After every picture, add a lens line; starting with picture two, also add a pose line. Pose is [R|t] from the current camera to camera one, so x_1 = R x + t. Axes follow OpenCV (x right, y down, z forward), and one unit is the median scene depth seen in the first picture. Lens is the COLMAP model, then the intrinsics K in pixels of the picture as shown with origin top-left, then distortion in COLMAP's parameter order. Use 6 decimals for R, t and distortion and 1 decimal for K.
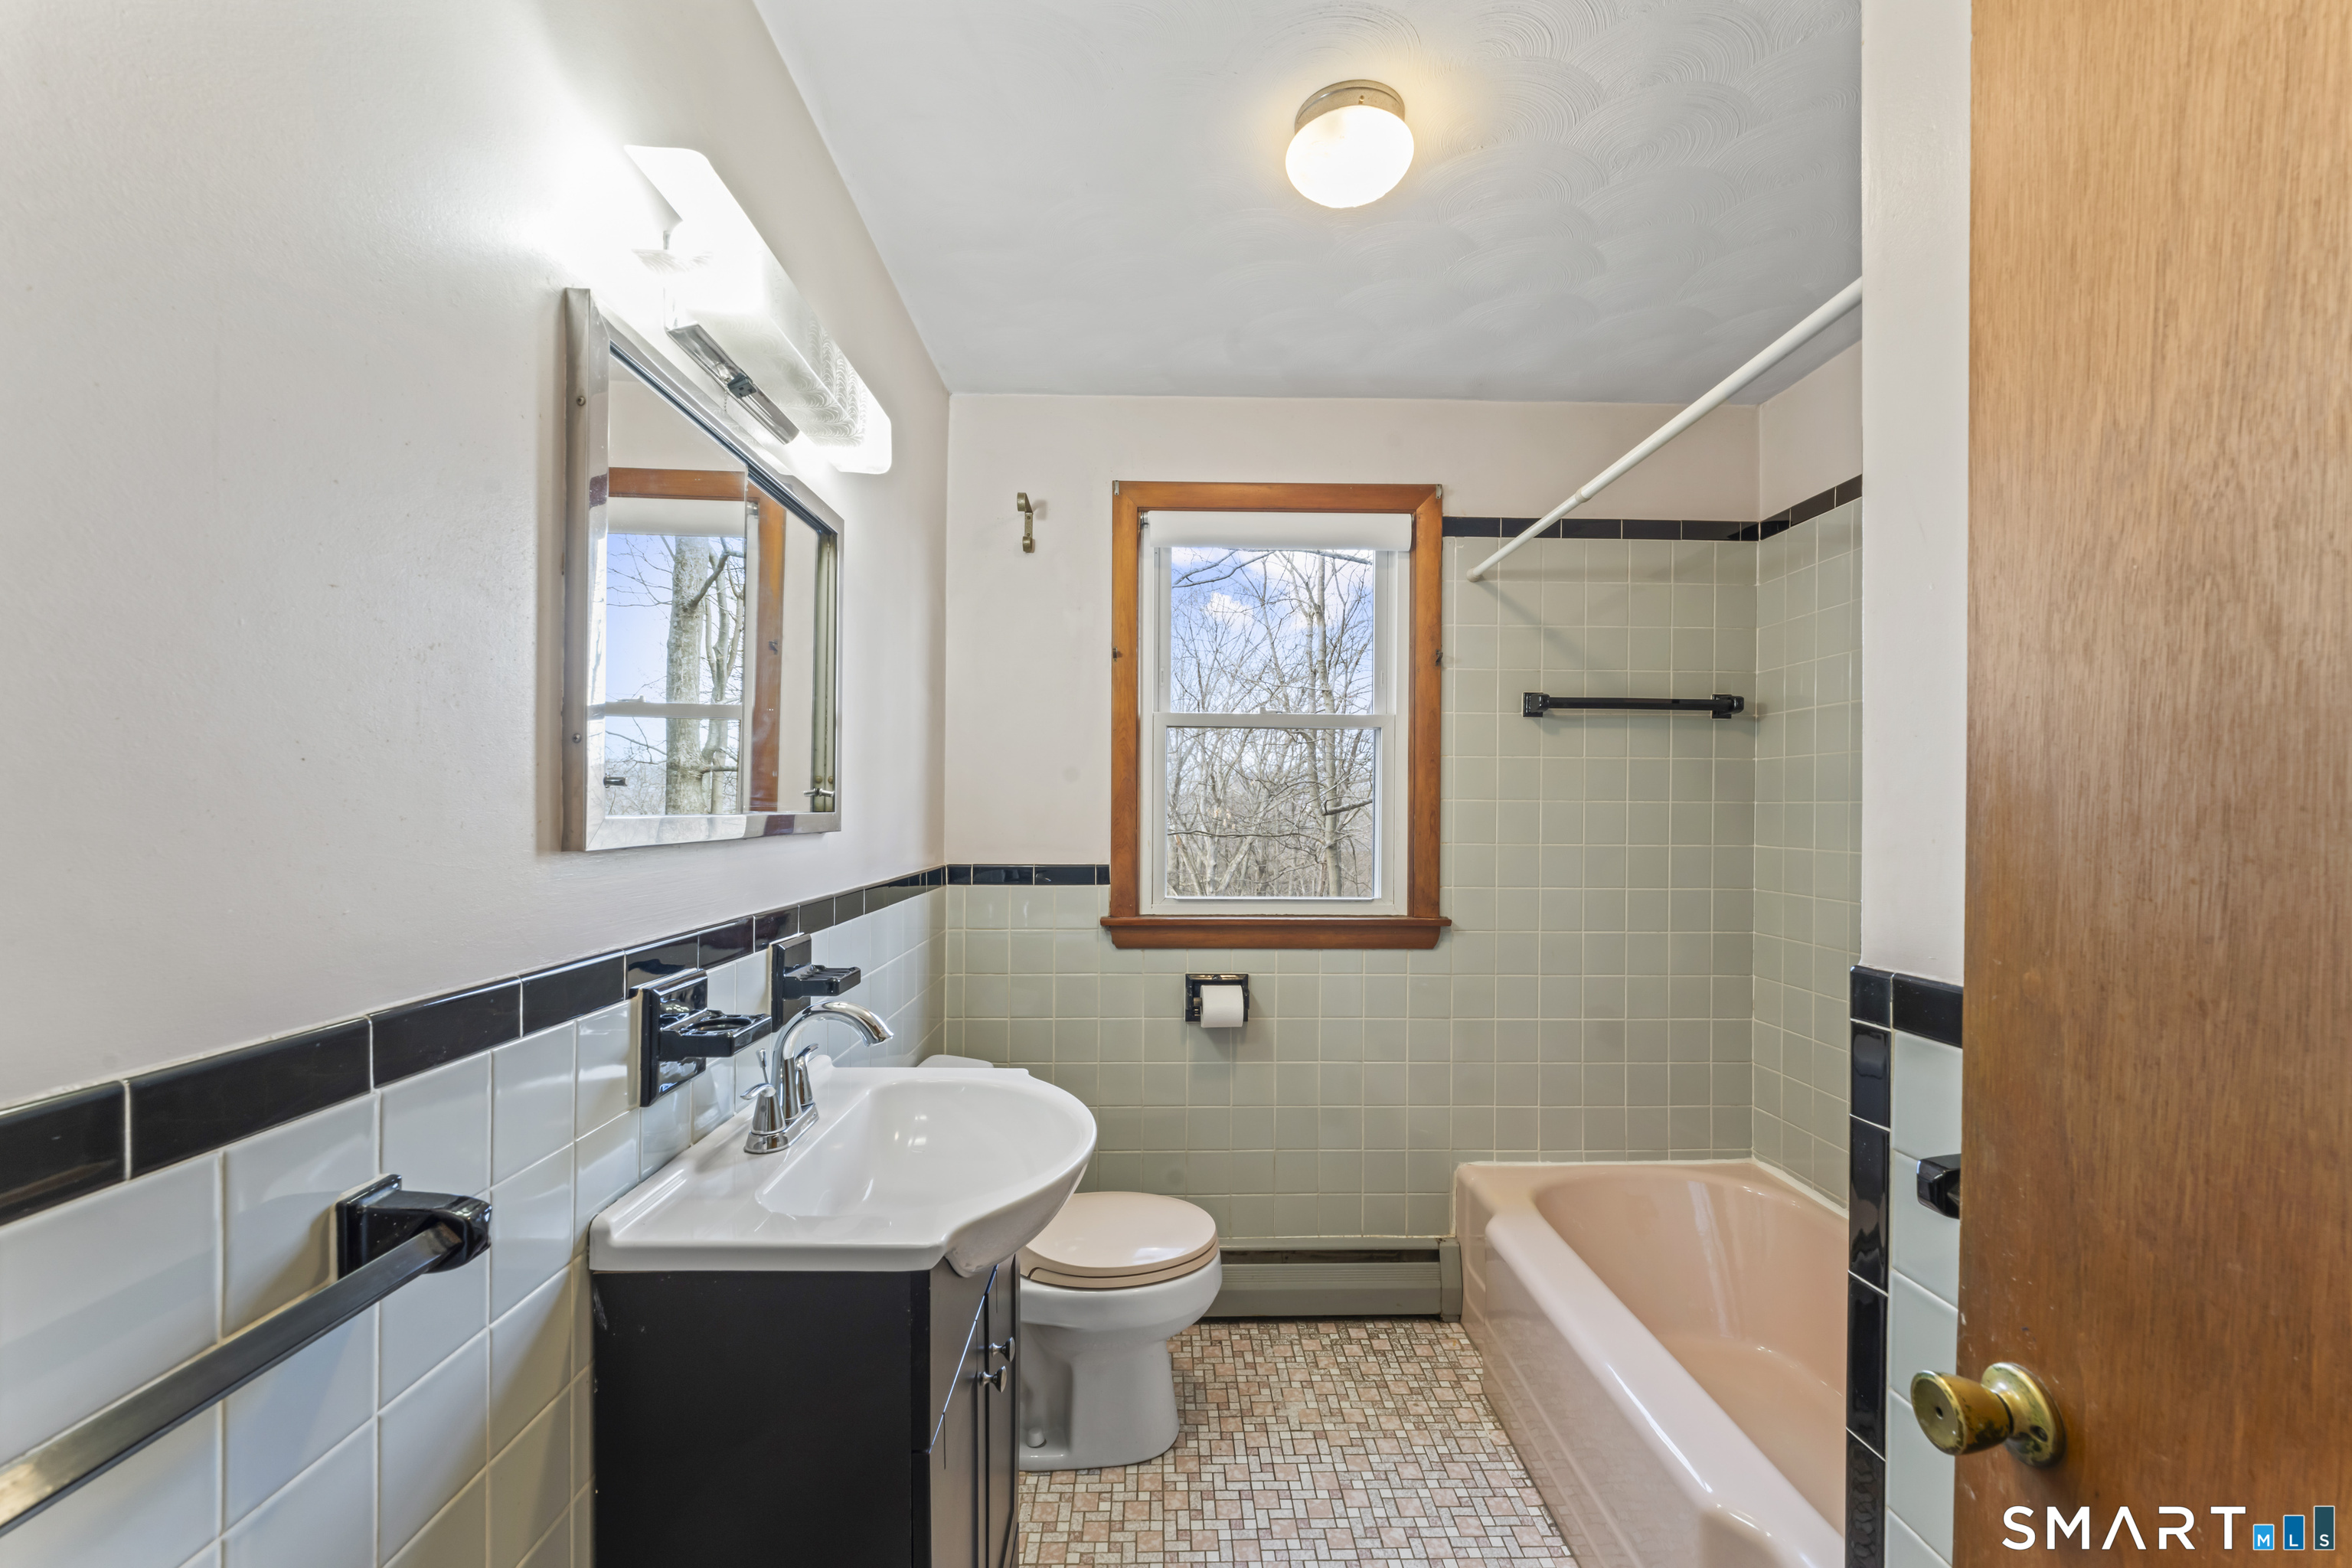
lens RADIAL K [[946.9, 0, 1173.2], [0, 946.9, 798.9], [0, 0, 1]] dist [-0.000286, -0.000153]
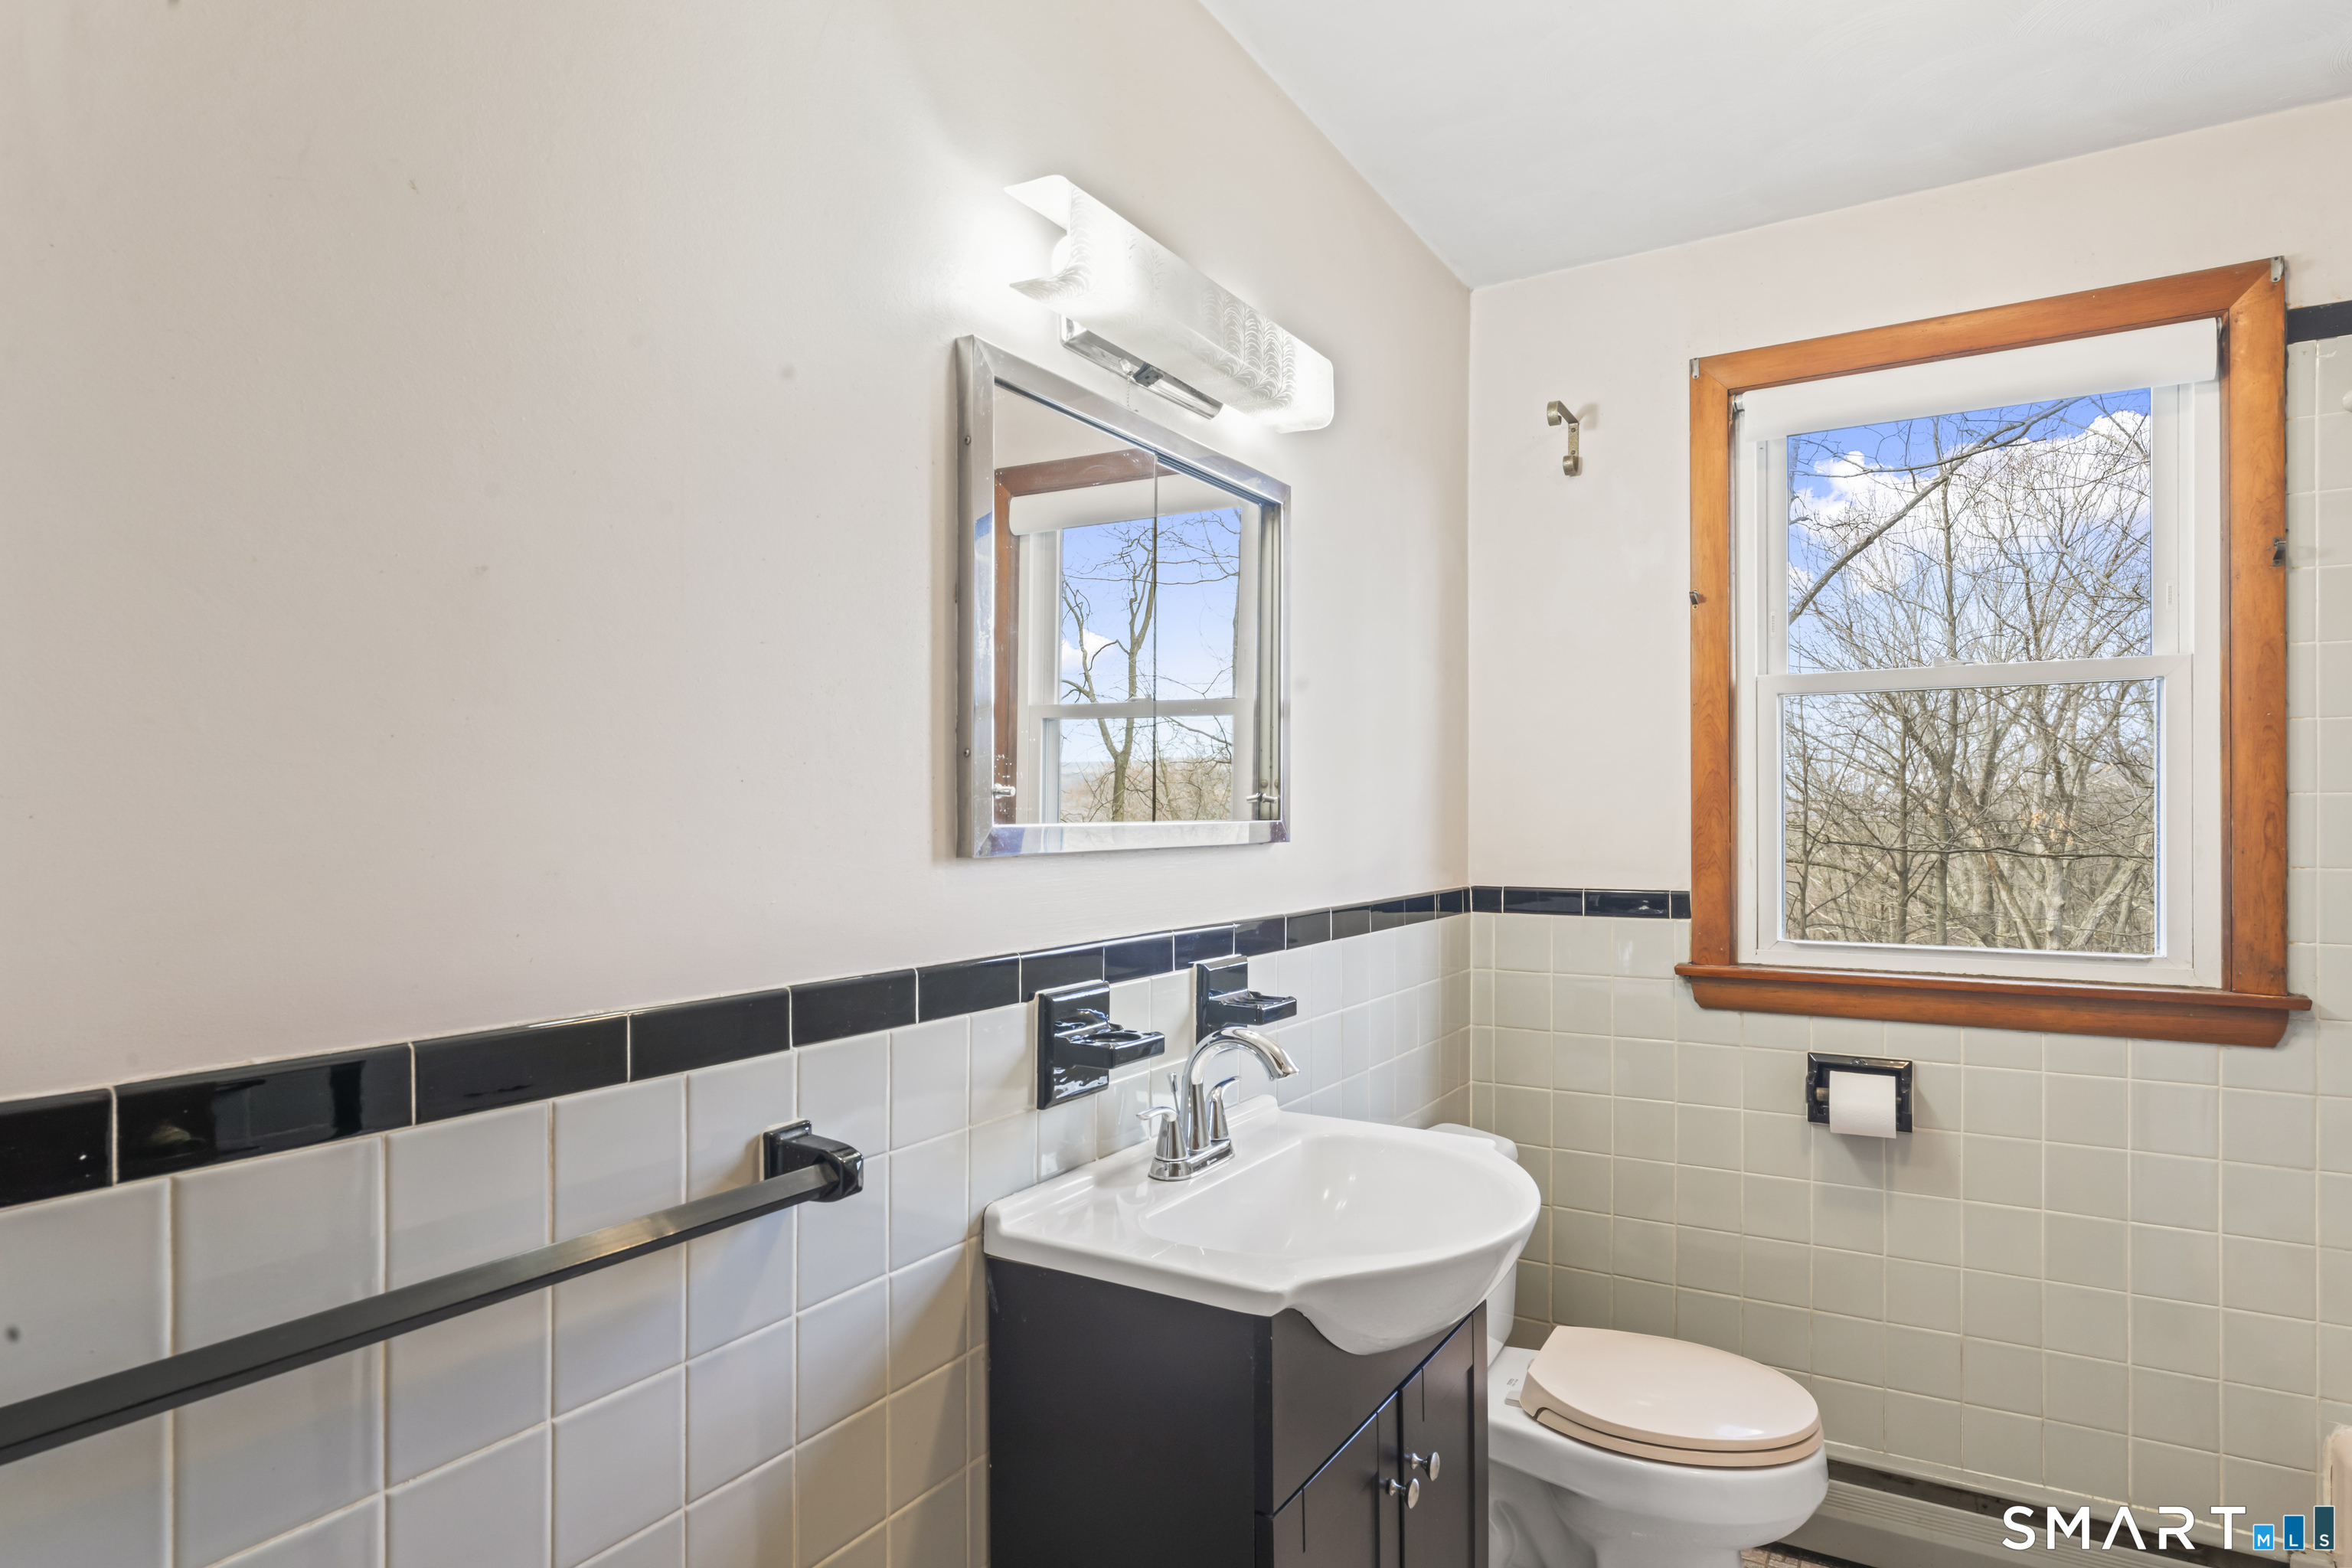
lens RADIAL K [[1288.4, 0, 1176.0], [0, 1288.4, 784.0], [0, 0, 1]] dist [0.001934, 0.000314]
pose [[0.846627, -0.020498, -0.531791, 0.223030], [0.012981, 0.999756, -0.017868, 0.000533], [0.532028, 0.008224, 0.846687, -0.072765]]
